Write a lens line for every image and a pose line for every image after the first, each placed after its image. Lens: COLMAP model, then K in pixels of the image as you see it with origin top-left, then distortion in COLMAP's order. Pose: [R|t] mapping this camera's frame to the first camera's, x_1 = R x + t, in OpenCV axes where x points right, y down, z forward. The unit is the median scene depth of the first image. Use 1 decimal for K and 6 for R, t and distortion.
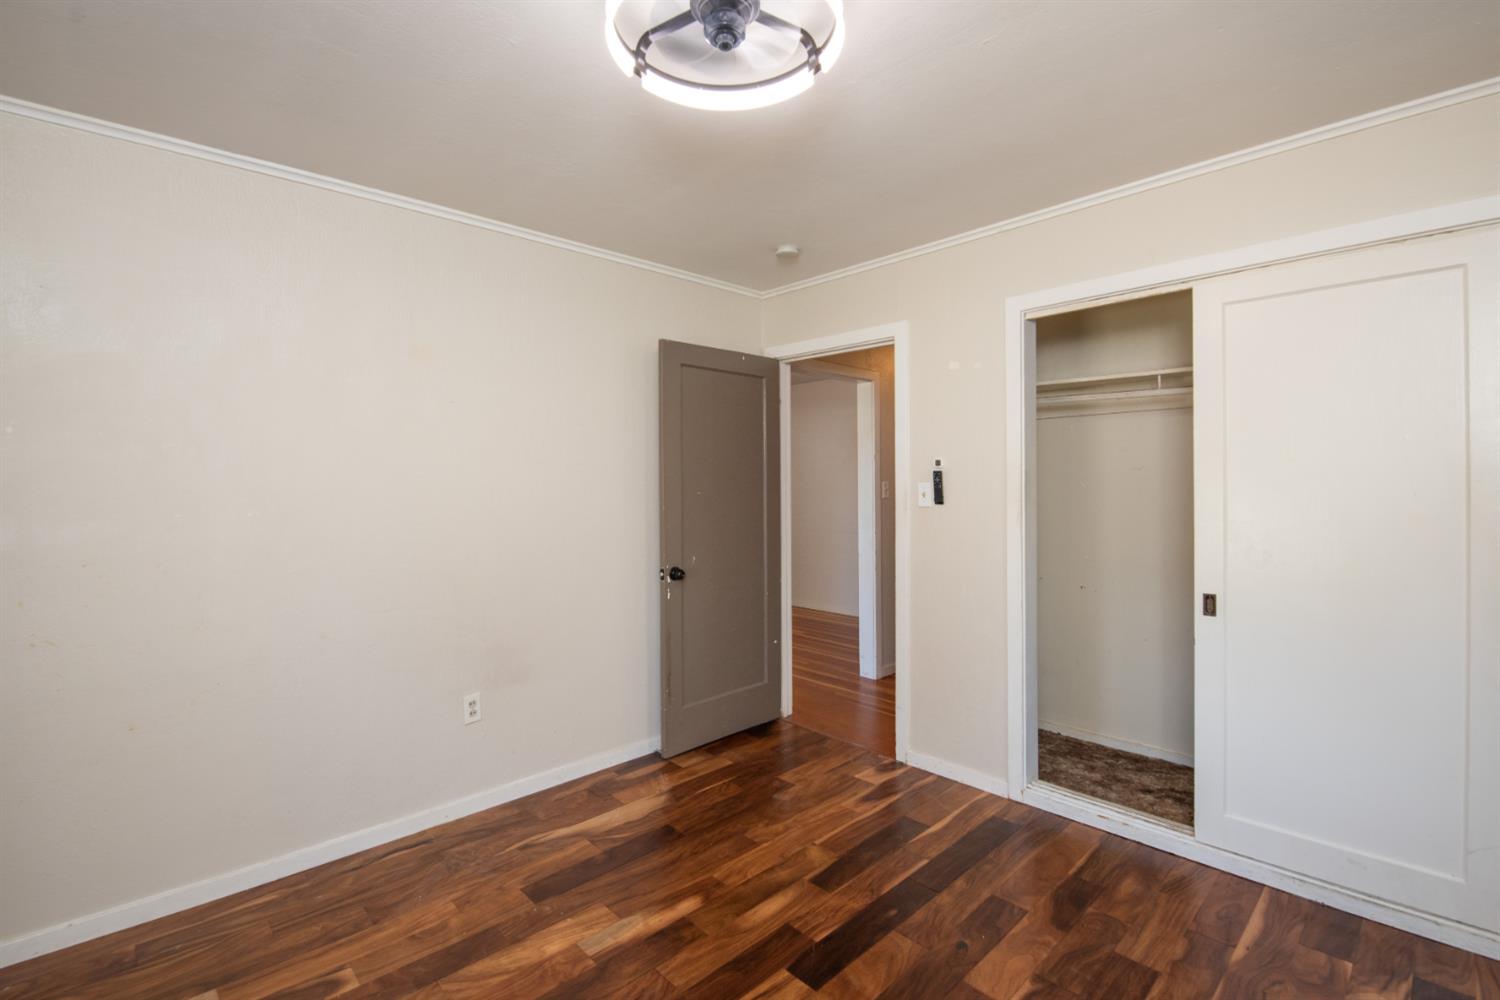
lens RADIAL K [[660.7, 0, 760.5], [0, 660.7, 485.9], [0, 0, 1]] dist [-0.010481, -0.005345]
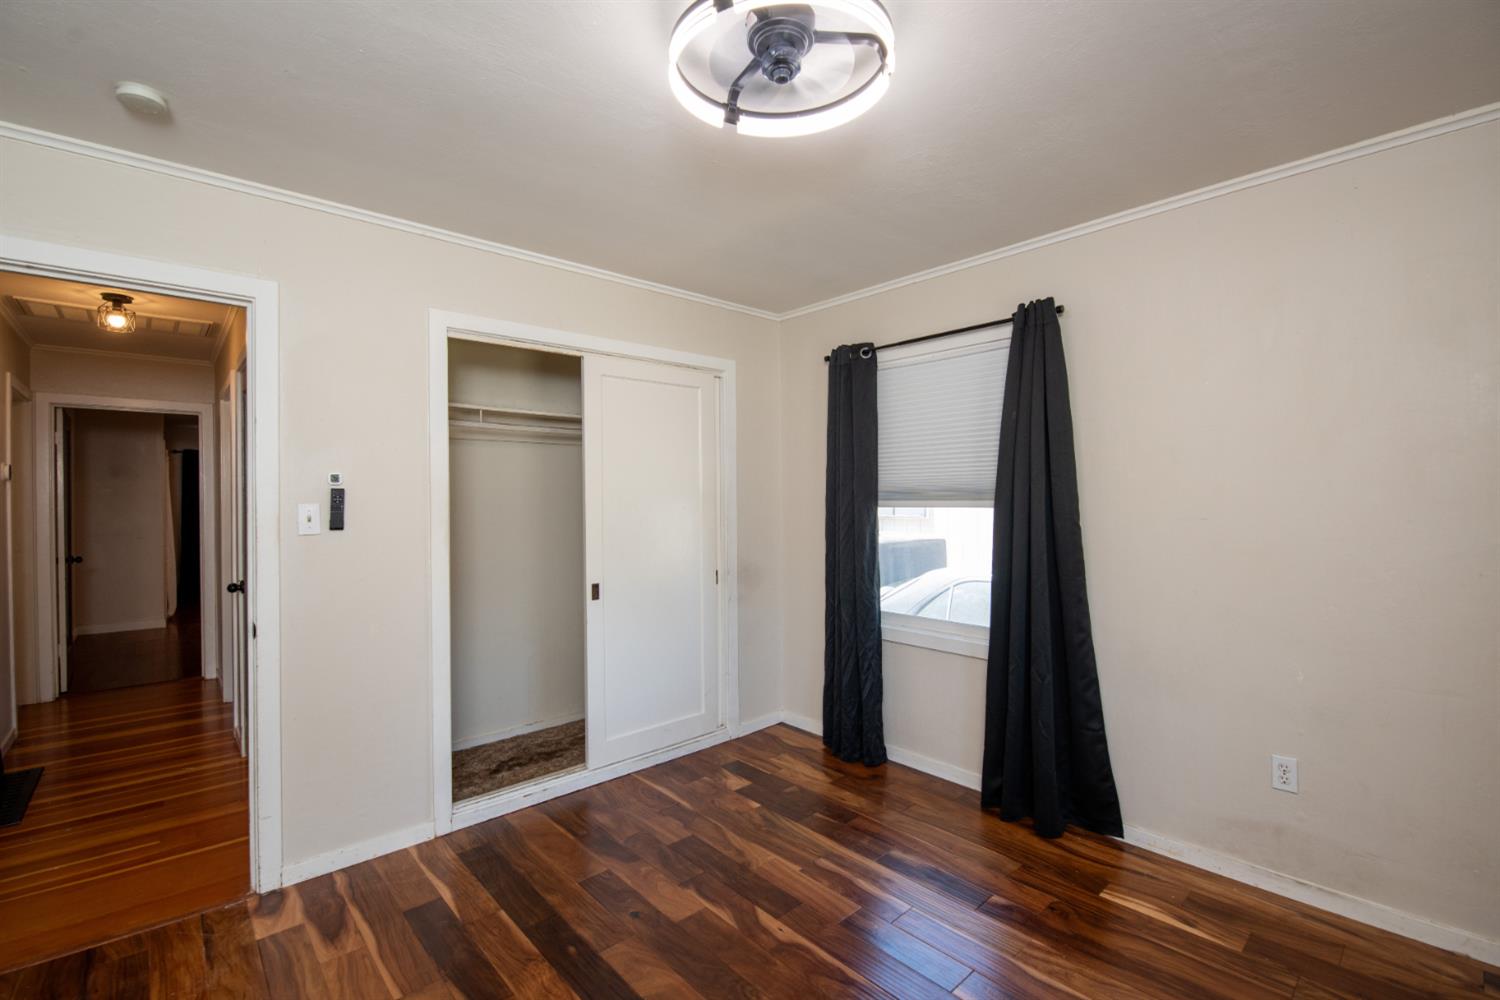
lens RADIAL K [[660.7, 0, 736.8], [0, 660.7, 499.4], [0, 0, 1]] dist [-0.010481, -0.005345]
pose [[0.044614, 0.008723, 0.998966, -0.634524], [0.012857, 0.999874, -0.009305, 0.005242], [-0.998922, 0.013259, 0.044496, 0.601236]]
